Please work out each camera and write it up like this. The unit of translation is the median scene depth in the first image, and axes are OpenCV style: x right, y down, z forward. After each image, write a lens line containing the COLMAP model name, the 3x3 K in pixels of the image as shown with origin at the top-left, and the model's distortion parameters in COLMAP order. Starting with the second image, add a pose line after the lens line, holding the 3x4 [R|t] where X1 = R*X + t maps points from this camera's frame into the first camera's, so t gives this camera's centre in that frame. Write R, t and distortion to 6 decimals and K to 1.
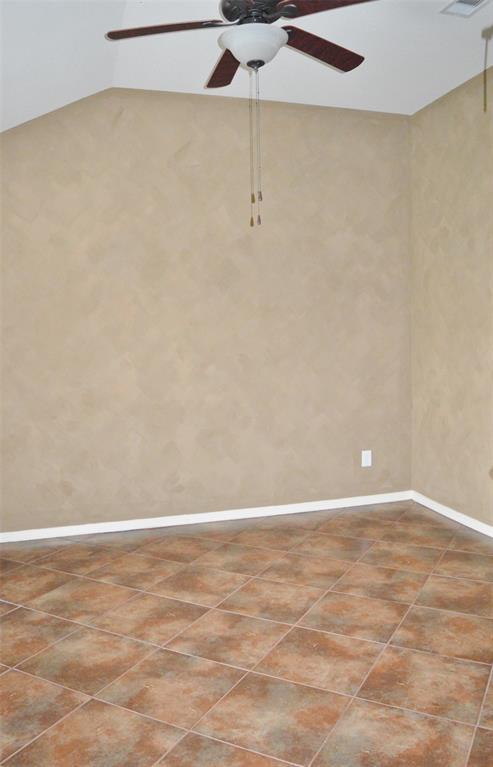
lens RADIAL K [[644.3, 0, 246.5], [0, 644.3, 383.5], [0, 0, 1]] dist [-0.005644, -0.002414]
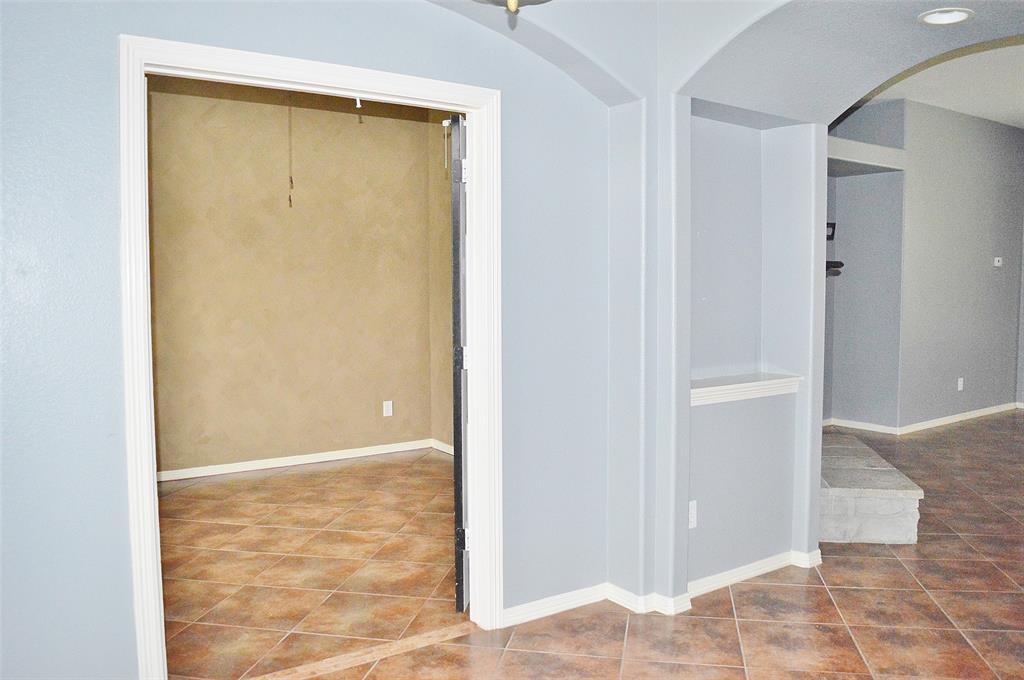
lens RADIAL K [[814.2, 0, 512.0], [0, 814.2, 340.0], [0, 0, 1]] dist [-0.093269, 0.018464]
pose [[0.950764, -0.008237, 0.309808, -0.050250], [0.013376, 0.999806, -0.014465, 0.041680], [-0.309629, 0.017897, 0.950689, -0.534899]]
